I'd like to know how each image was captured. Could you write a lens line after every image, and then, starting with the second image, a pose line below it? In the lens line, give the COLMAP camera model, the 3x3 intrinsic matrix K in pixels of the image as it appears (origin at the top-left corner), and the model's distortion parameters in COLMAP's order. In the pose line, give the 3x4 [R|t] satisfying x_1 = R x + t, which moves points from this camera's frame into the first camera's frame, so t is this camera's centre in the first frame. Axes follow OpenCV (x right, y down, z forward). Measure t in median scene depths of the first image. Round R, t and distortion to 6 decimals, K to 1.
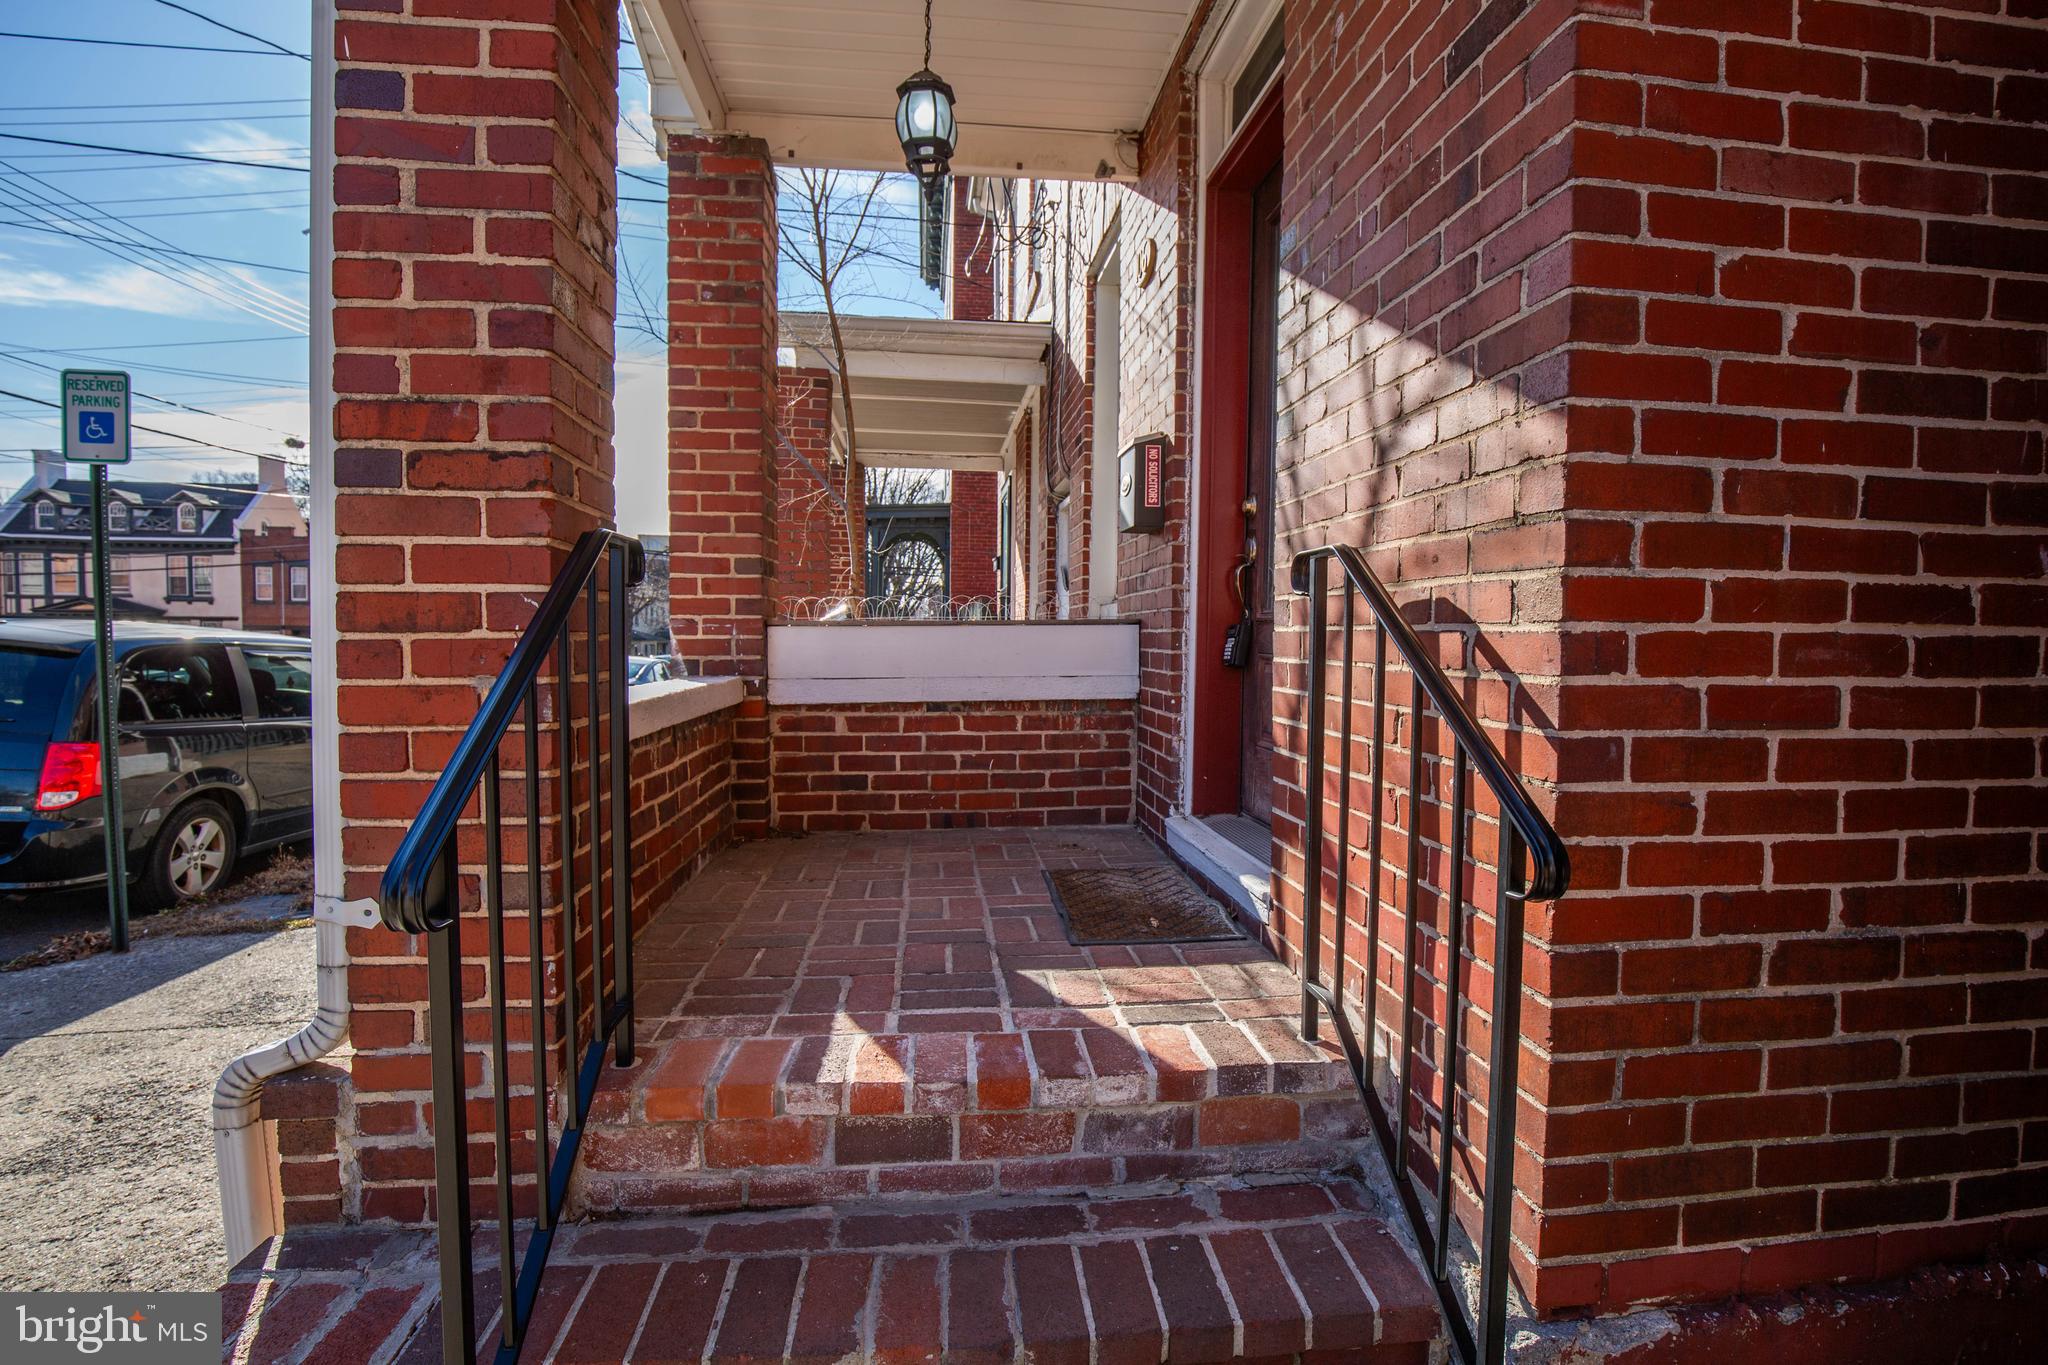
lens RADIAL K [[973.2, 0, 1067.7], [0, 973.2, 662.4], [0, 0, 1]] dist [-0.038465, 0.007854]
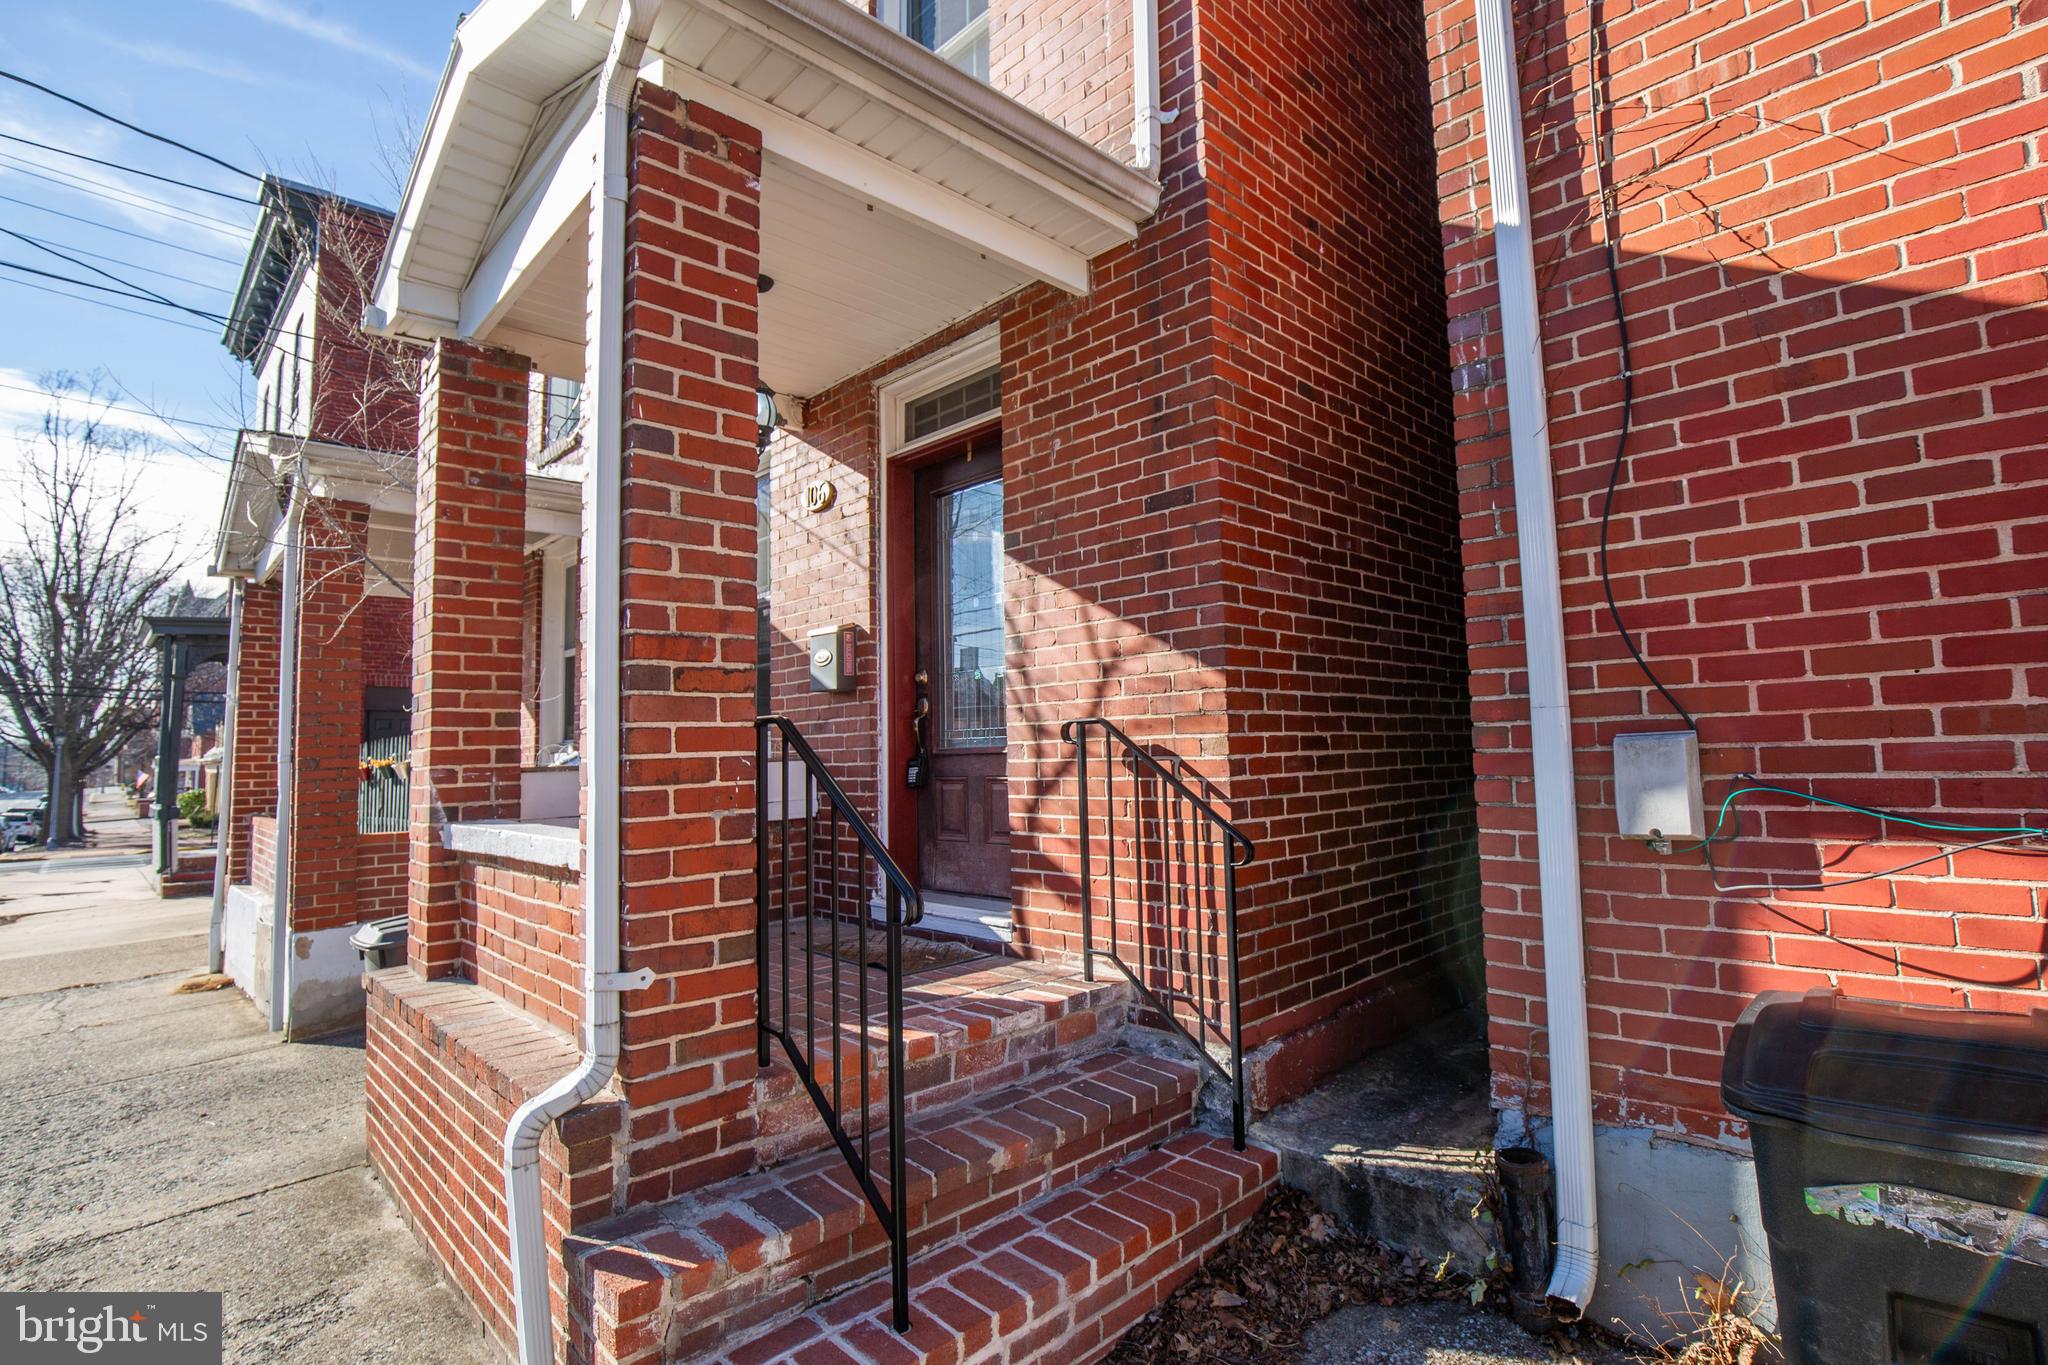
lens RADIAL K [[973.2, 0, 1049.9], [0, 973.2, 640.7], [0, 0, 1]] dist [-0.038465, 0.007854]
pose [[0.795742, 0.037526, 0.604472, -1.141923], [0.052343, 0.990083, -0.130371, -0.025804], [-0.603370, 0.135382, 0.785886, -0.606895]]
